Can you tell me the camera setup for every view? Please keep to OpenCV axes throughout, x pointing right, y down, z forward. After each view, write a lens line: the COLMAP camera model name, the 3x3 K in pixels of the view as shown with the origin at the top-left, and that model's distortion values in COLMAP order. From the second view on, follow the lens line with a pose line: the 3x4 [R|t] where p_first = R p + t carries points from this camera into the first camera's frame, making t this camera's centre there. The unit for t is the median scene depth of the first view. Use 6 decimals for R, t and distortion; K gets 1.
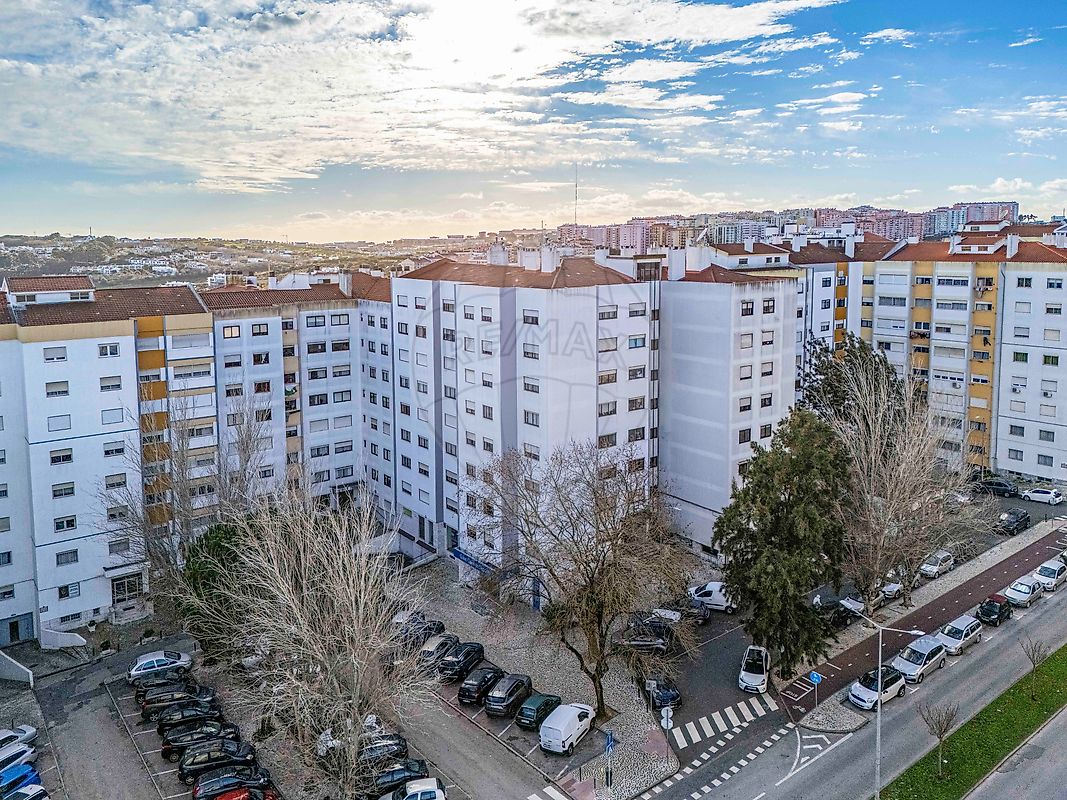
lens RADIAL K [[812.4, 0, 539.3], [0, 812.4, 321.3], [0, 0, 1]] dist [0.049577, 0.000236]
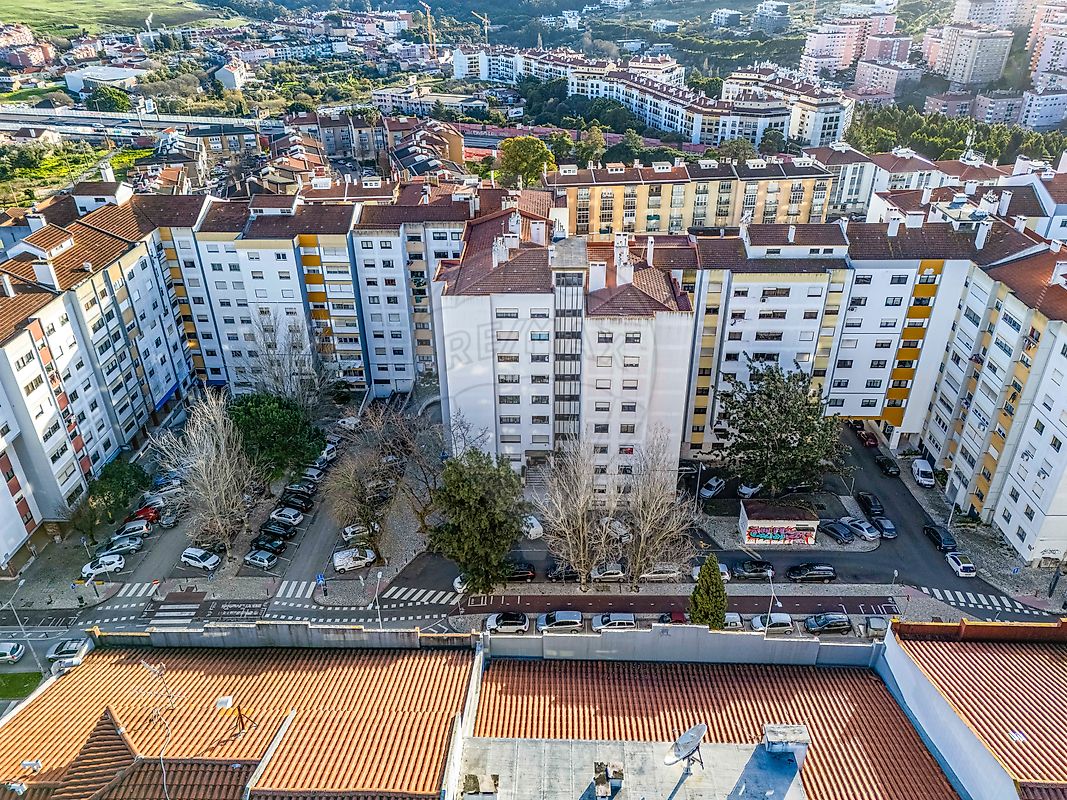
lens RADIAL K [[786.1, 0, 532.9], [0, 786.1, 401.7], [0, 0, 1]] dist [0.068272, -0.060199]
pose [[0.775227, 0.321401, -0.543806, 0.802597], [-0.063890, 0.896364, 0.438691, -0.416602], [0.628443, -0.305341, 0.715420, 0.071305]]
